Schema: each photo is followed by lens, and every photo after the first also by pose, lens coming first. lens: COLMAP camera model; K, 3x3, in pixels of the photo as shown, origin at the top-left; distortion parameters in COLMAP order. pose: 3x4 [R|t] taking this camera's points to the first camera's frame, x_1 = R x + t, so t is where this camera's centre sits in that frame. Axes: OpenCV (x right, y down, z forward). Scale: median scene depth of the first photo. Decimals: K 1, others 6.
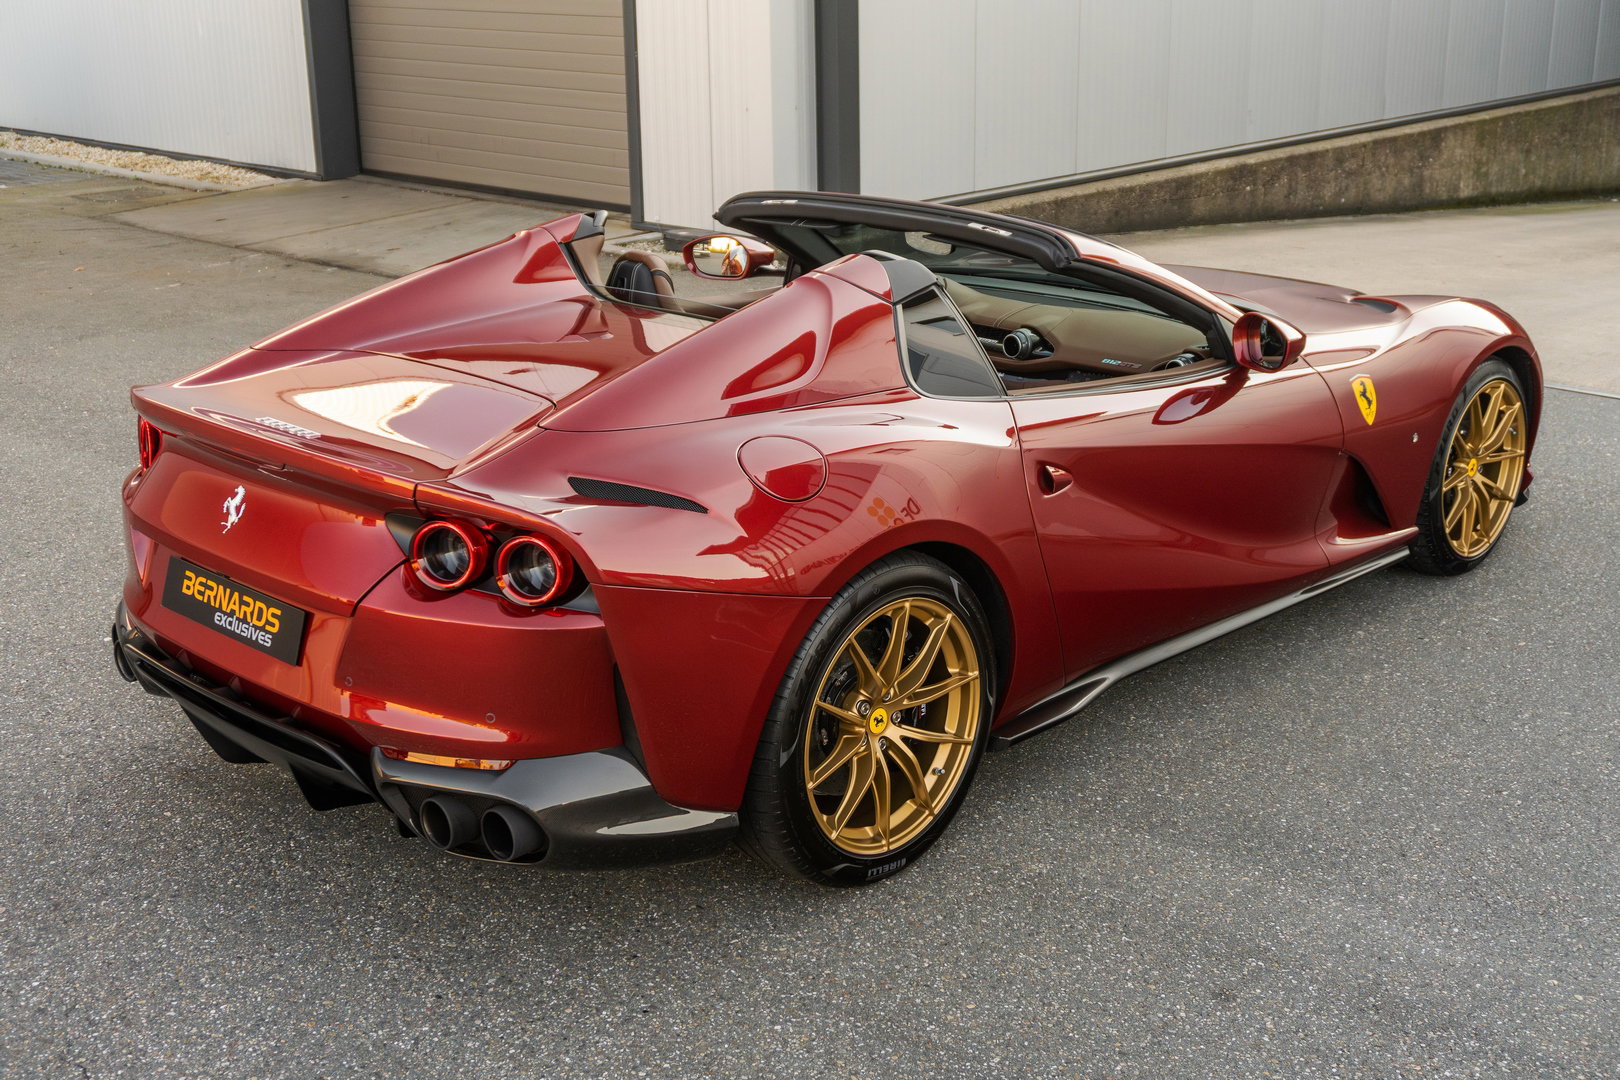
lens RADIAL K [[1875.8, 0, 817.1], [0, 1875.8, 543.1], [0, 0, 1]] dist [-0.005500, -0.002412]
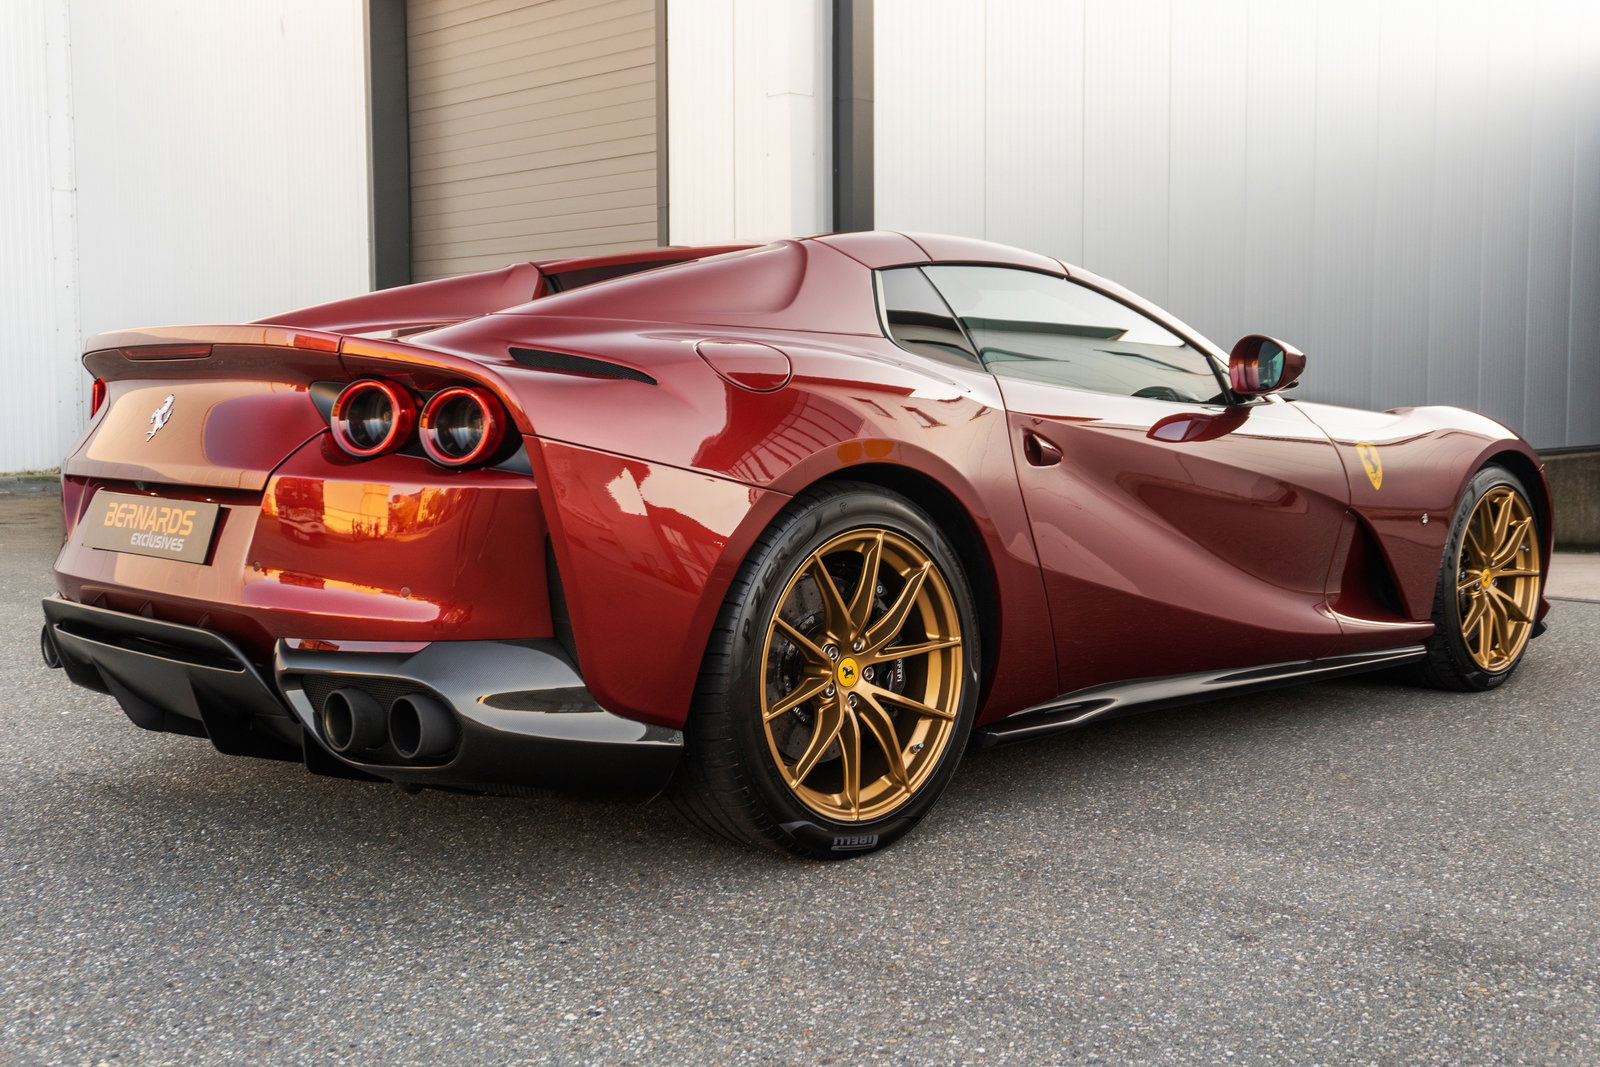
lens RADIAL K [[1739.2, 0, 800.0], [0, 1739.2, 533.5], [0, 0, 1]] dist [-0.002335, -0.009396]
pose [[0.999466, 0.011212, -0.030679, 0.035161], [-0.018036, 0.972504, -0.232186, 0.229057], [0.027232, 0.232615, 0.972188, 0.172166]]
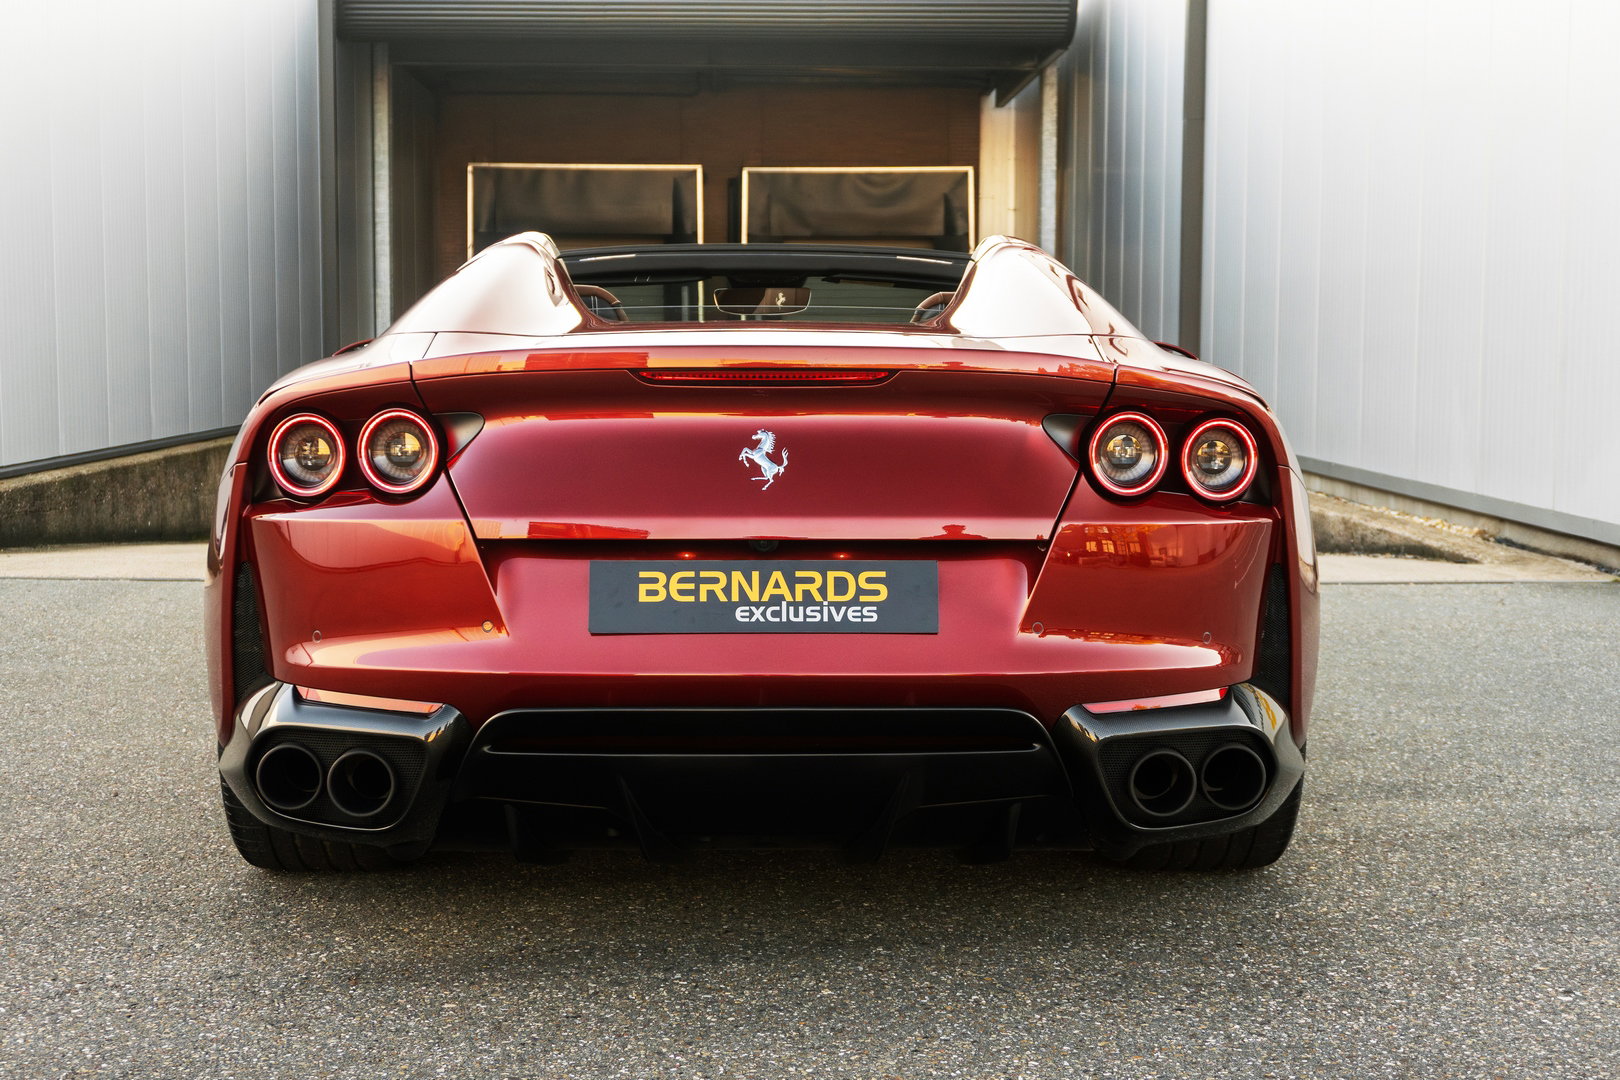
lens RADIAL K [[2169.7, 0, 810.0], [0, 2169.7, 540.0], [0, 0, 1]] dist [0.004833, -0.056124]
pose [[0.709520, -0.050568, 0.702868, -0.887425], [0.209589, 0.967428, -0.141970, 0.136502], [-0.672795, 0.248044, 0.697008, 0.382681]]
